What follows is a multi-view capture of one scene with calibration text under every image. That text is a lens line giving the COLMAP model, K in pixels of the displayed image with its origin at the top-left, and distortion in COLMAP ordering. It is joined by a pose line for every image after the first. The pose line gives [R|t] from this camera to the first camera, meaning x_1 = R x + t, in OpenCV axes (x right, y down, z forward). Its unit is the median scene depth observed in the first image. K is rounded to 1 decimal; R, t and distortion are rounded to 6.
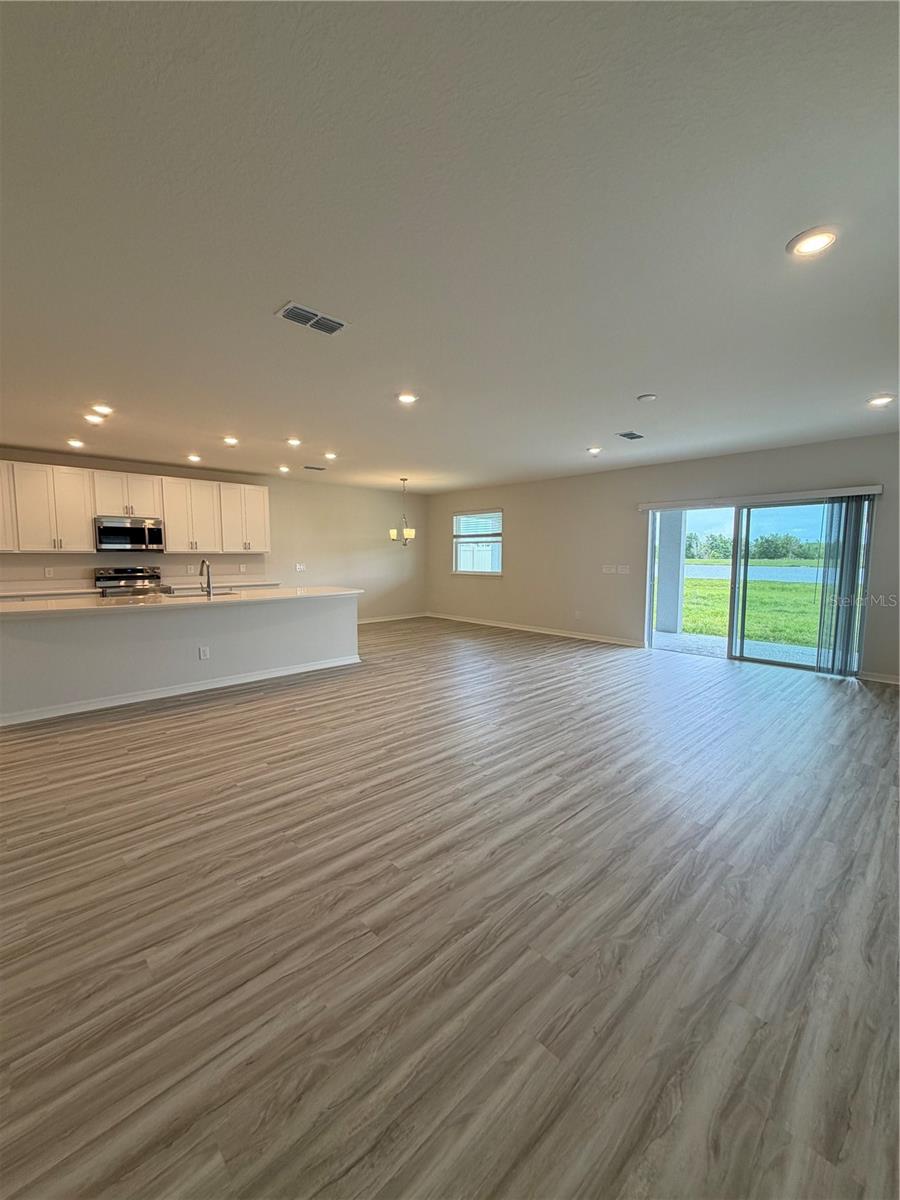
lens RADIAL K [[476.0, 0, 449.8], [0, 476.0, 593.2], [0, 0, 1]] dist [0.001904, 0.000450]
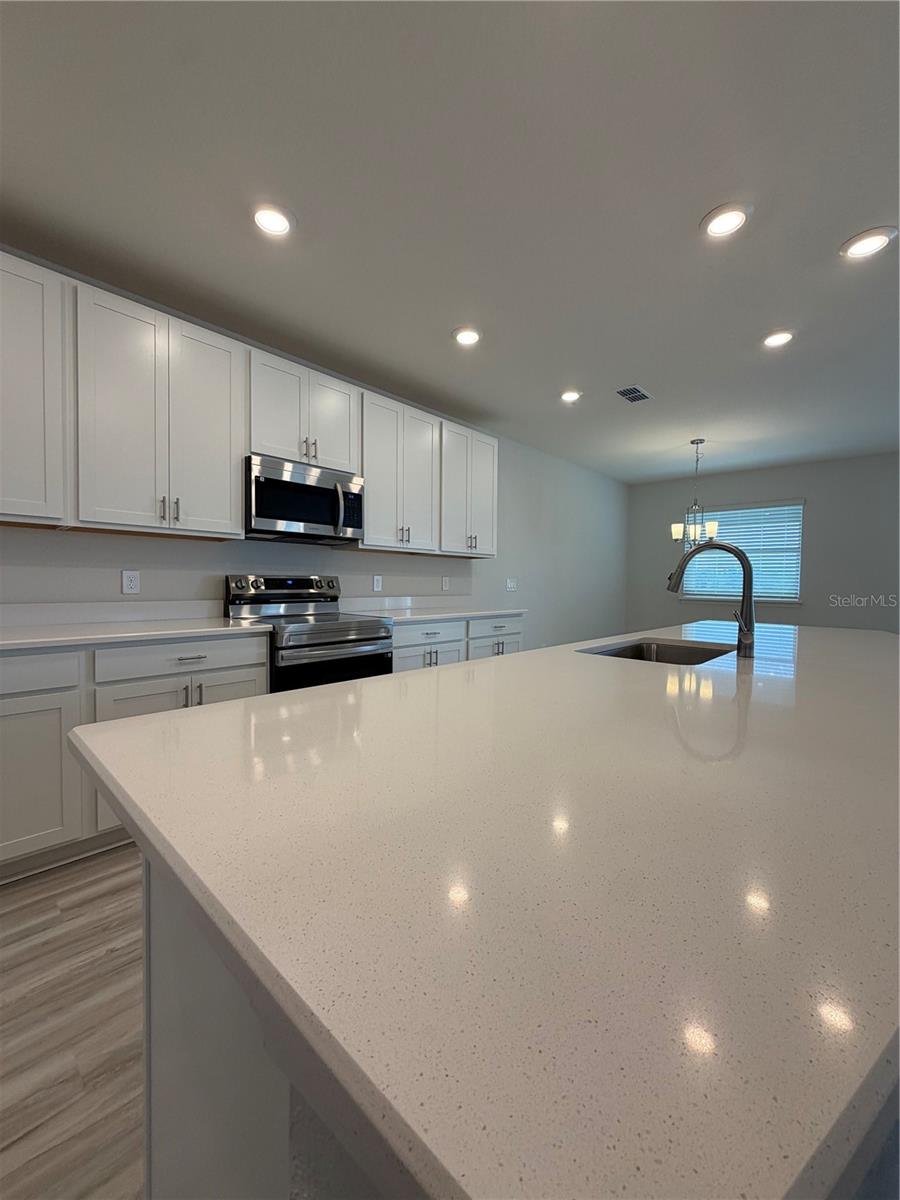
lens RADIAL K [[476.0, 0, 447.3], [0, 476.0, 593.8], [0, 0, 1]] dist [0.001904, 0.000450]
pose [[0.998005, 0.011644, 0.062053, -0.561934], [-0.008096, 0.998334, -0.057120, -0.011139], [-0.062615, 0.056504, 0.996437, 0.538717]]
